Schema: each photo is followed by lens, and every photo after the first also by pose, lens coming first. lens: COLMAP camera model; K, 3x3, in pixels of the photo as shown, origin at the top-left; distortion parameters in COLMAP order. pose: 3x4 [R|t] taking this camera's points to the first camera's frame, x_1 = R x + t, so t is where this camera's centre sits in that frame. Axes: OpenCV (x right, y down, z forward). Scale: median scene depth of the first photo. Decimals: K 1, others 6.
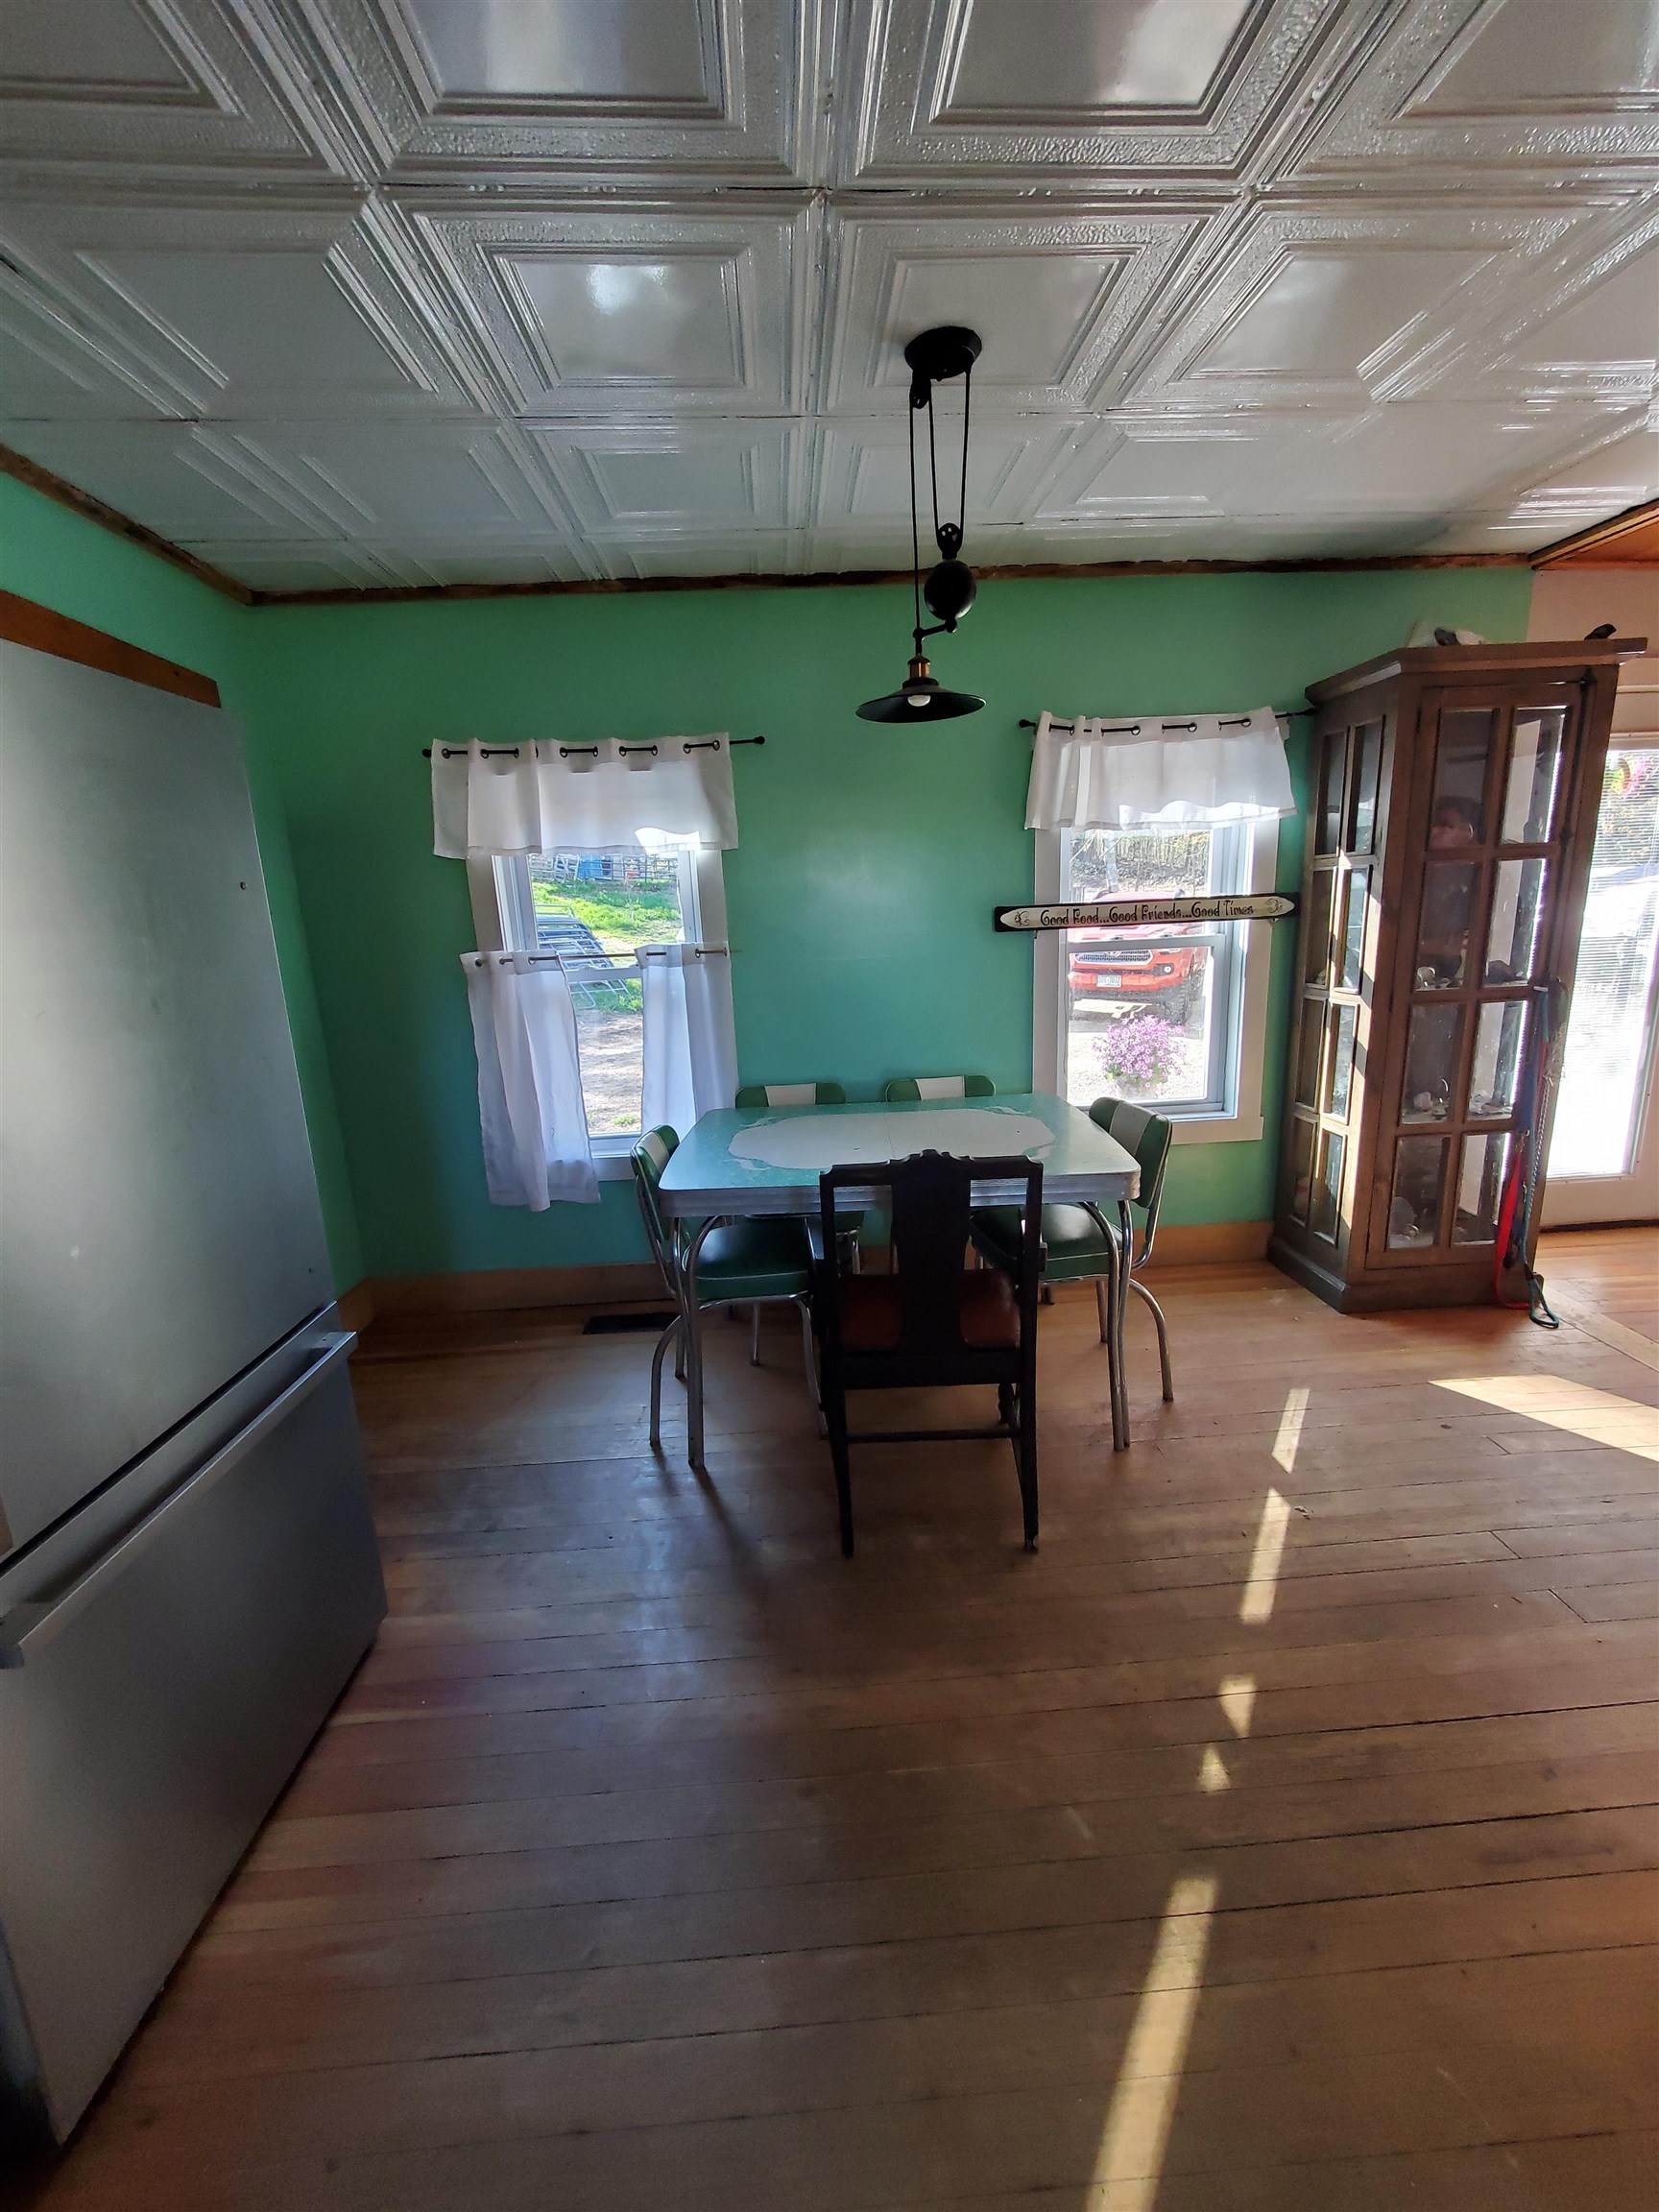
lens RADIAL K [[875.2, 0, 828.8], [0, 875.2, 1099.9], [0, 0, 1]] dist [0.003468, 0.000716]
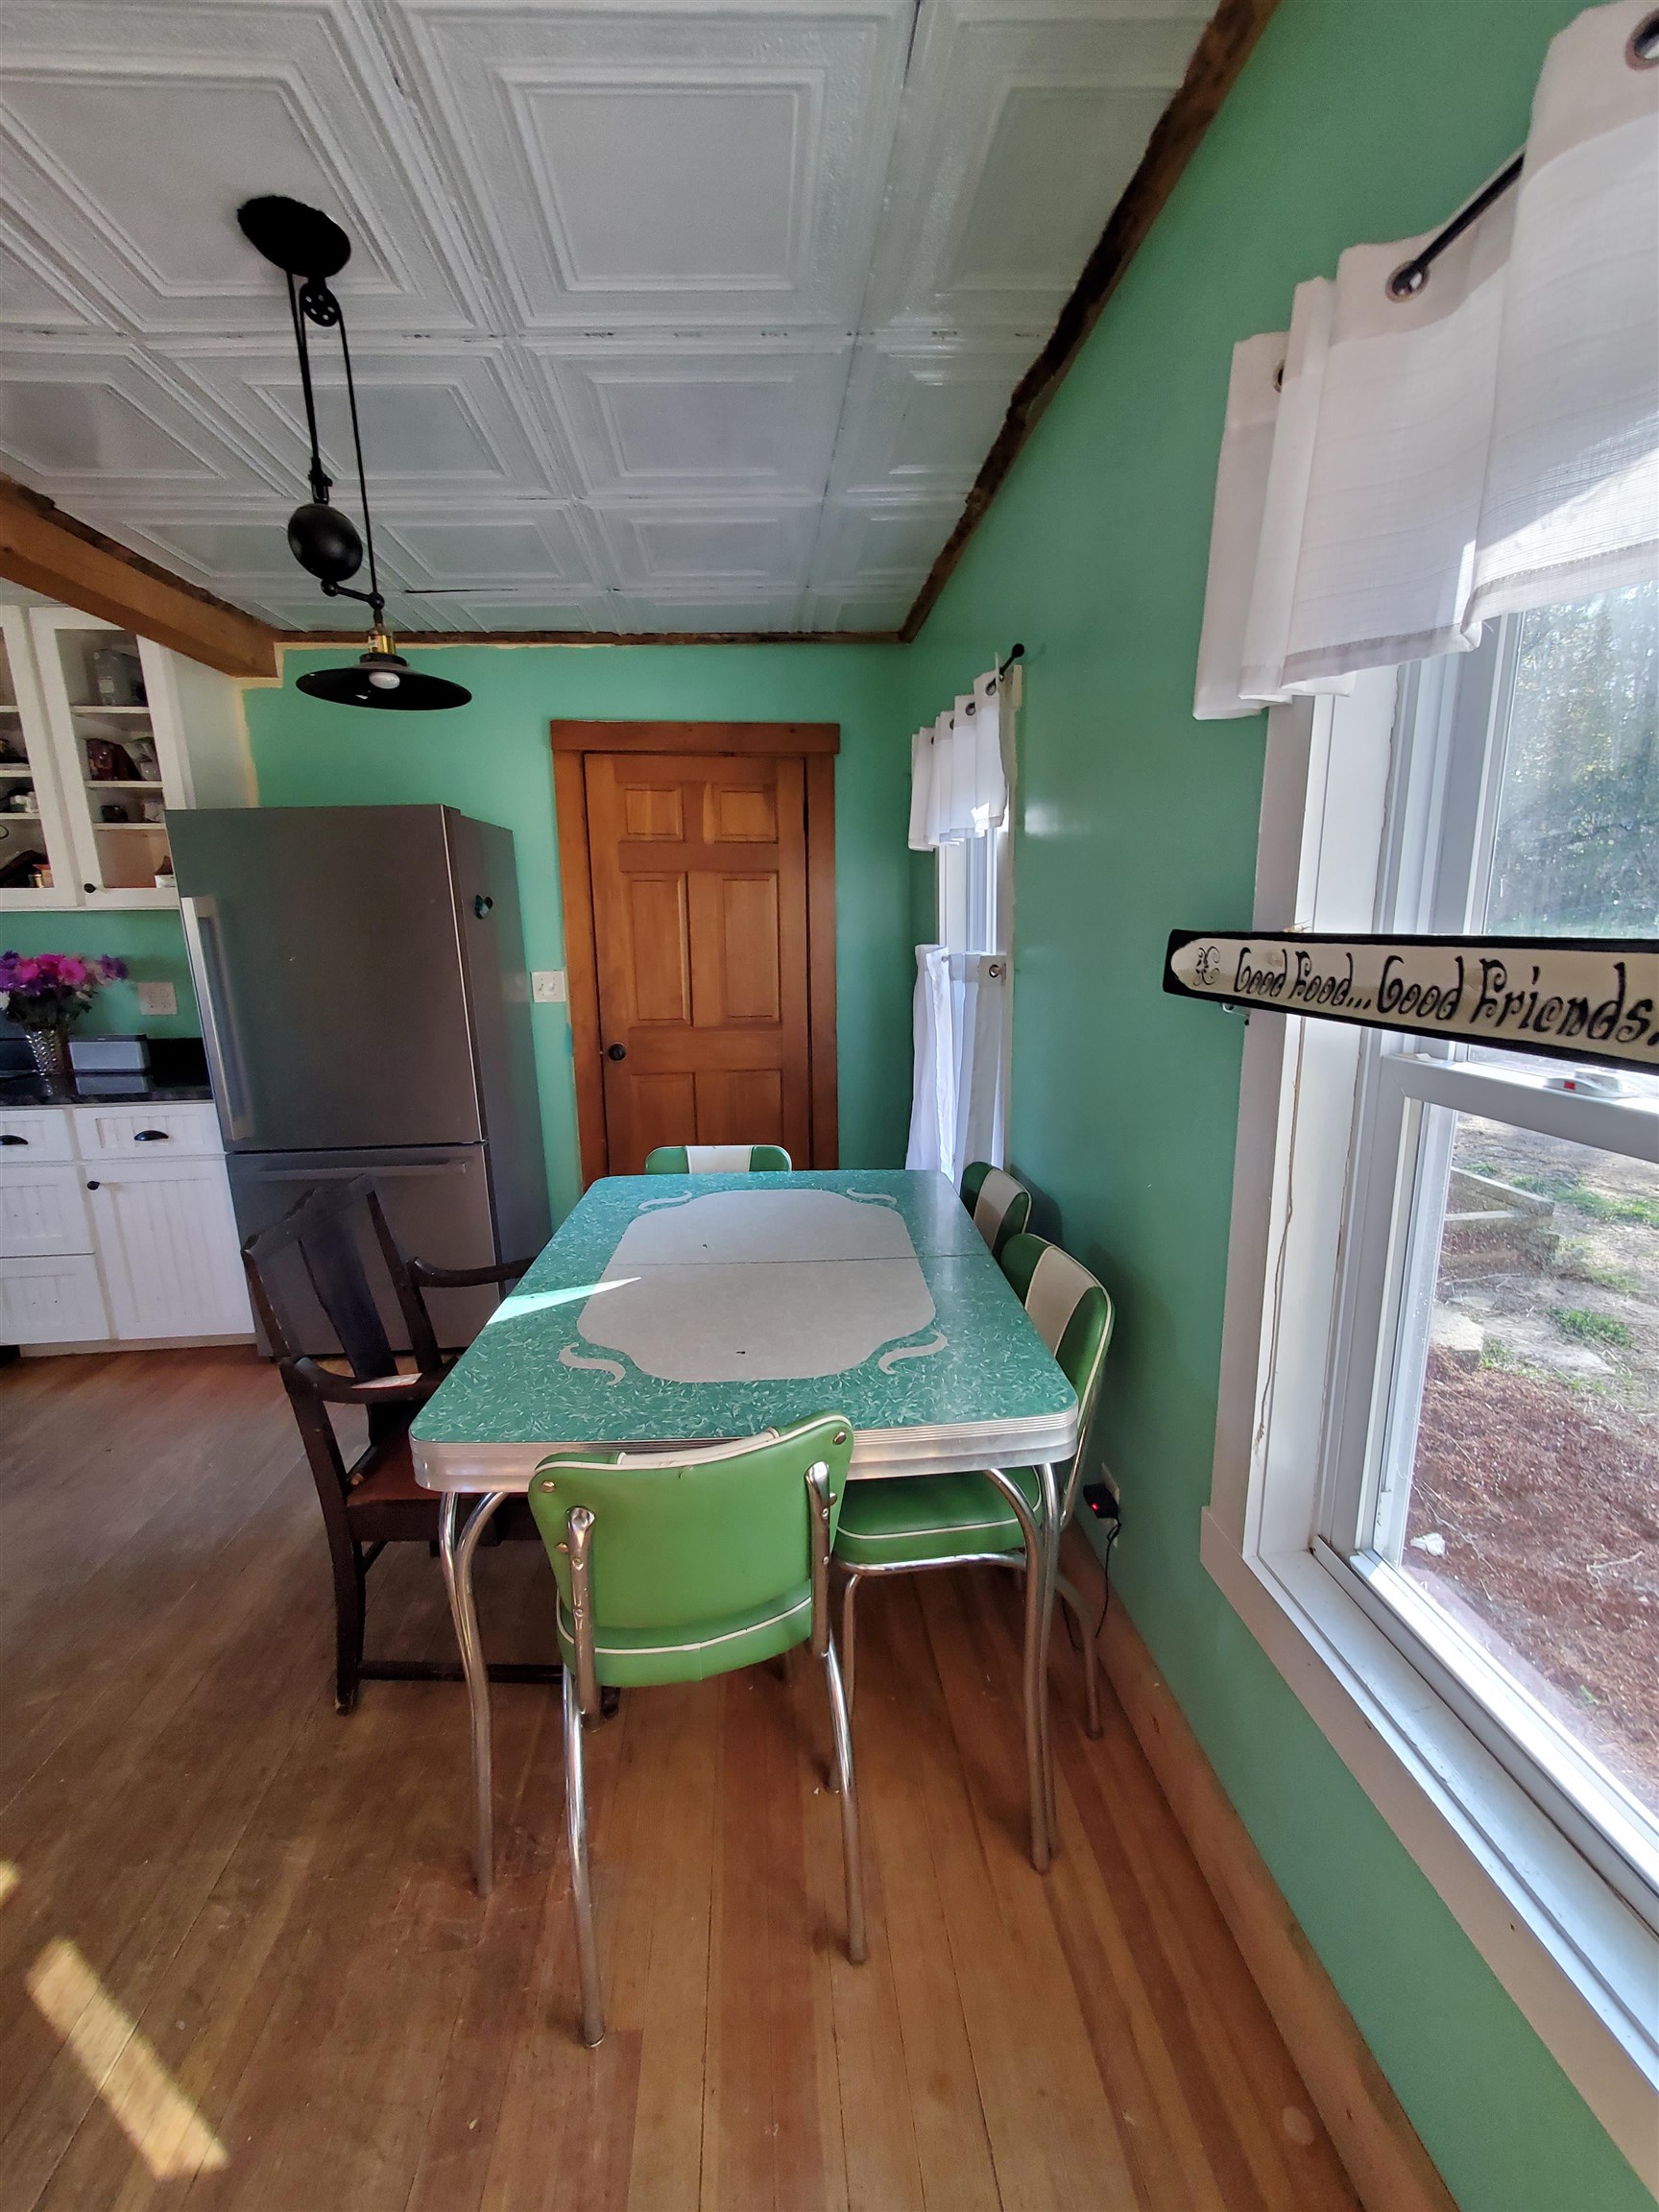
lens RADIAL K [[875.2, 0, 828.8], [0, 875.2, 1099.9], [0, 0, 1]] dist [0.003468, 0.000716]
pose [[0.042163, 0.246993, -0.968099, 0.904610], [-0.195289, 0.952308, 0.234459, -0.319638], [0.979839, 0.179173, 0.088387, 1.256746]]
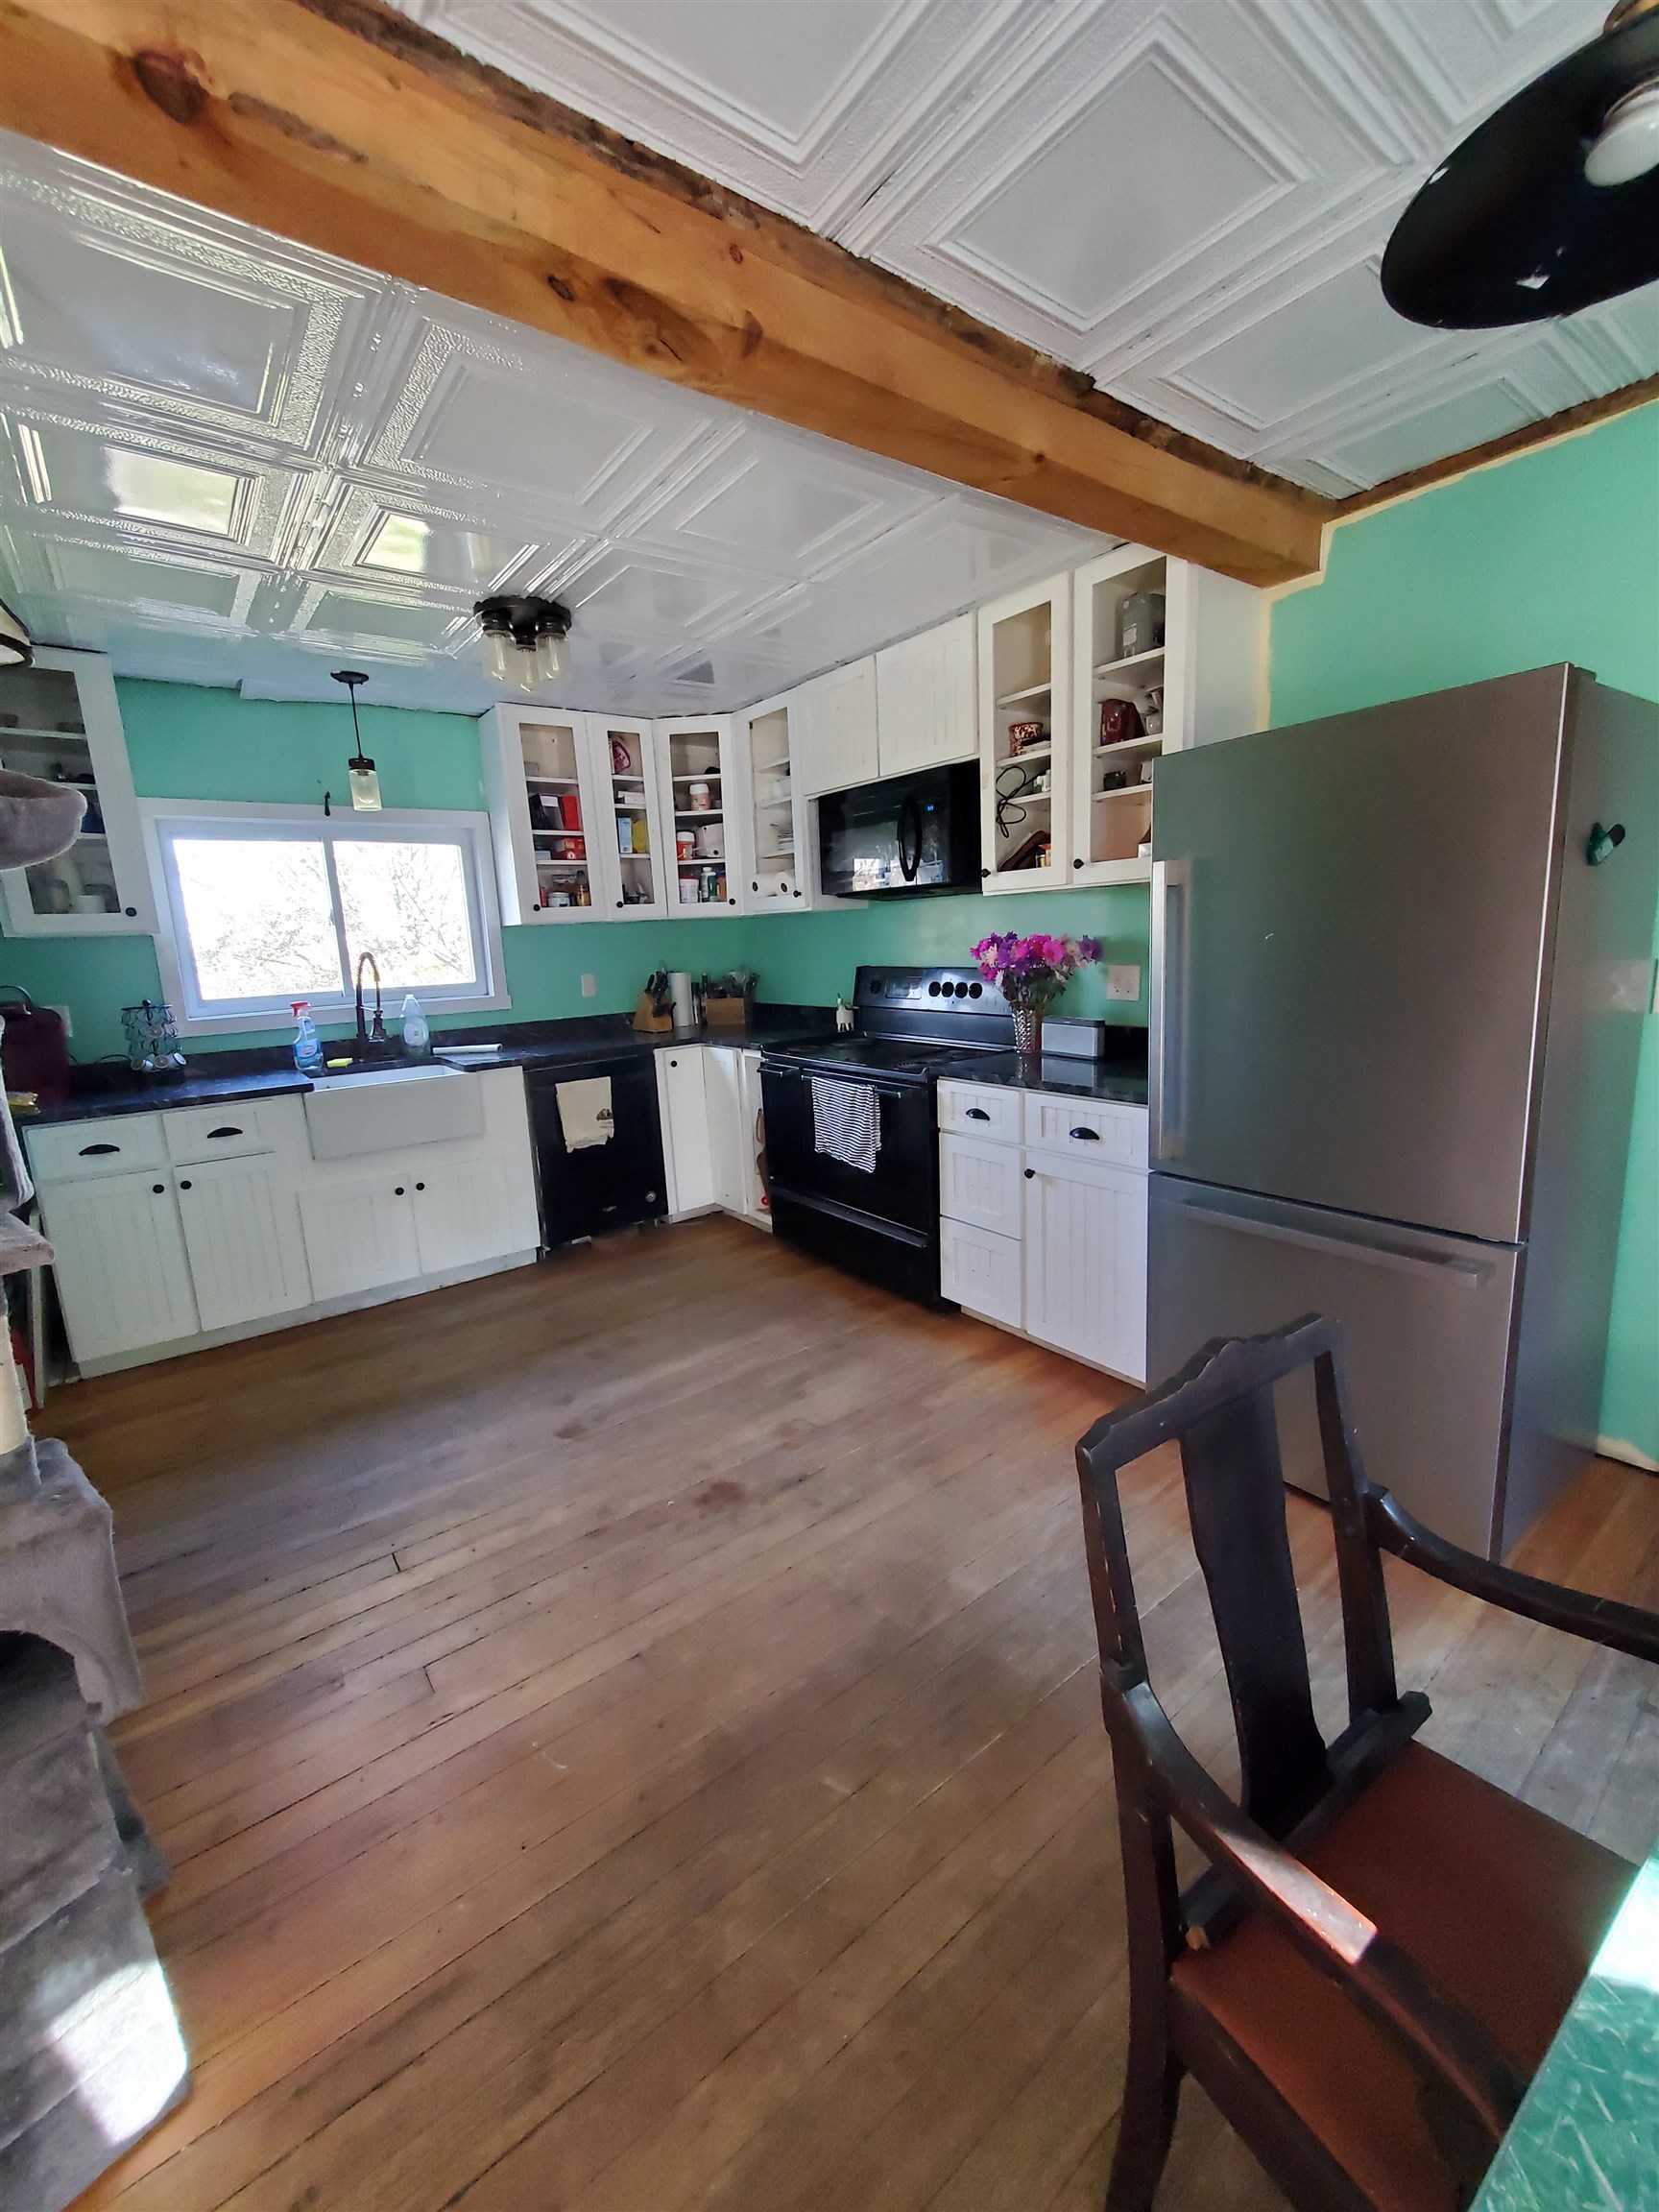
lens RADIAL K [[875.2, 0, 828.8], [0, 875.2, 1099.9], [0, 0, 1]] dist [0.003468, 0.000716]
pose [[-0.818906, 0.183095, -0.543939, 0.494021], [-0.041367, 0.926453, 0.374132, -0.228021], [0.572435, 0.328880, -0.751103, 1.051195]]
